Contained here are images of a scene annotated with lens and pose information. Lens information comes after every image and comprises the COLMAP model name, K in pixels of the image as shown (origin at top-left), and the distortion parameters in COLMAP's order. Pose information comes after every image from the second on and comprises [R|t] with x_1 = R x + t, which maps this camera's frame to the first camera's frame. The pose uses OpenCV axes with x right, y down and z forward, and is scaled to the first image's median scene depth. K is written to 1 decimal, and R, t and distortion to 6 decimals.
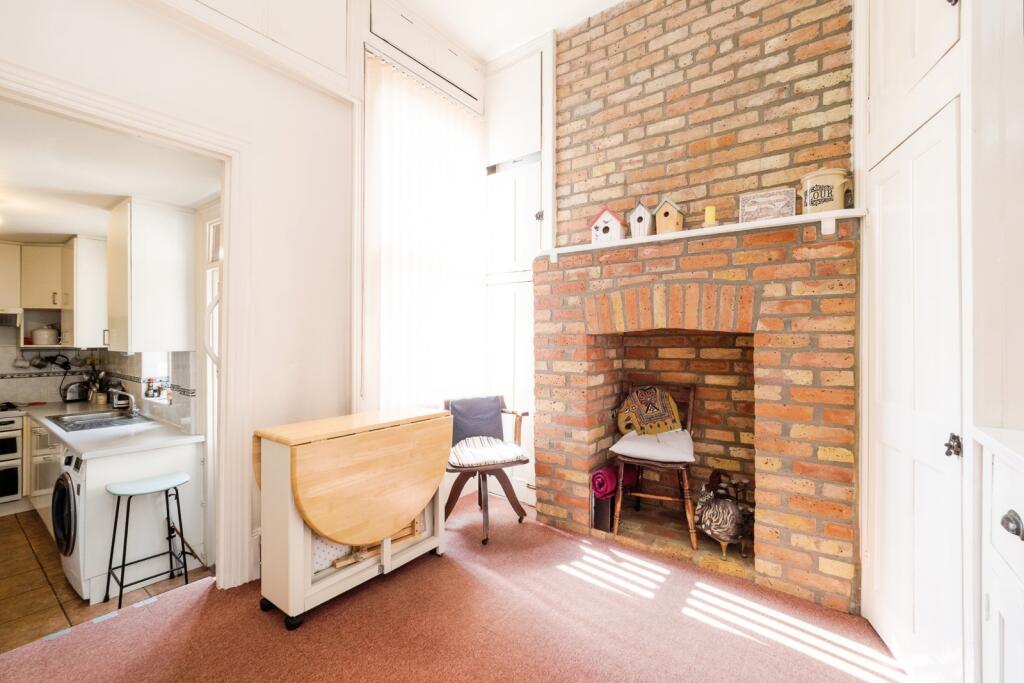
lens RADIAL K [[439.5, 0, 514.7], [0, 439.5, 335.9], [0, 0, 1]] dist [-0.011273, -0.002815]
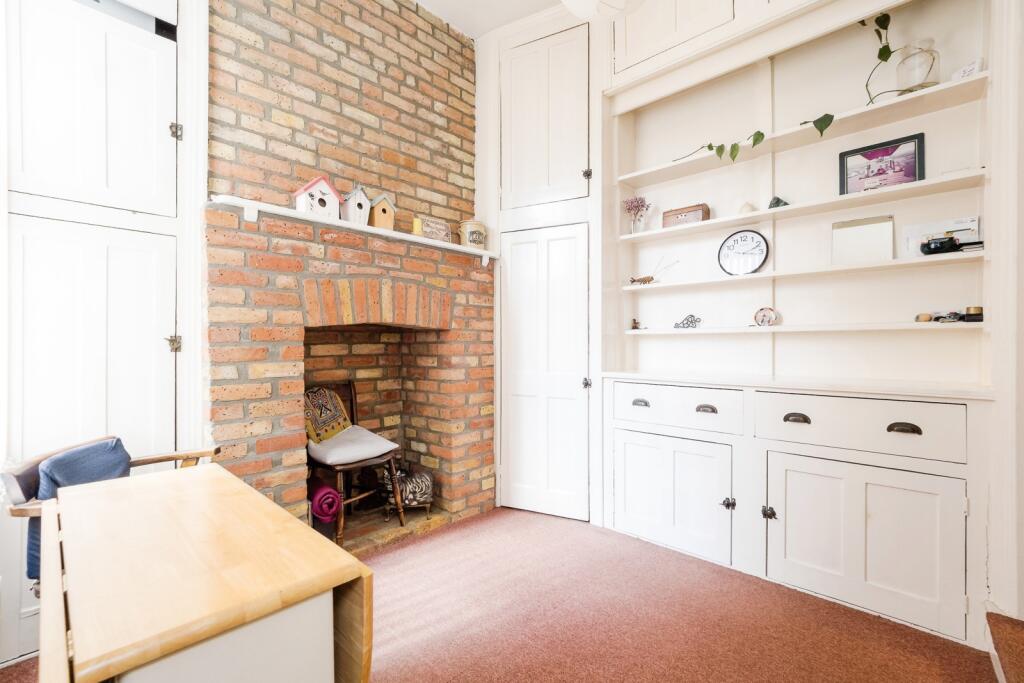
lens RADIAL K [[439.5, 0, 515.3], [0, 439.5, 347.2], [0, 0, 1]] dist [-0.011273, -0.002815]
pose [[0.107624, -0.010585, 0.994135, -0.615503], [-0.002152, 0.999939, 0.010879, 0.025783], [-0.994189, -0.003310, 0.107595, 0.571284]]
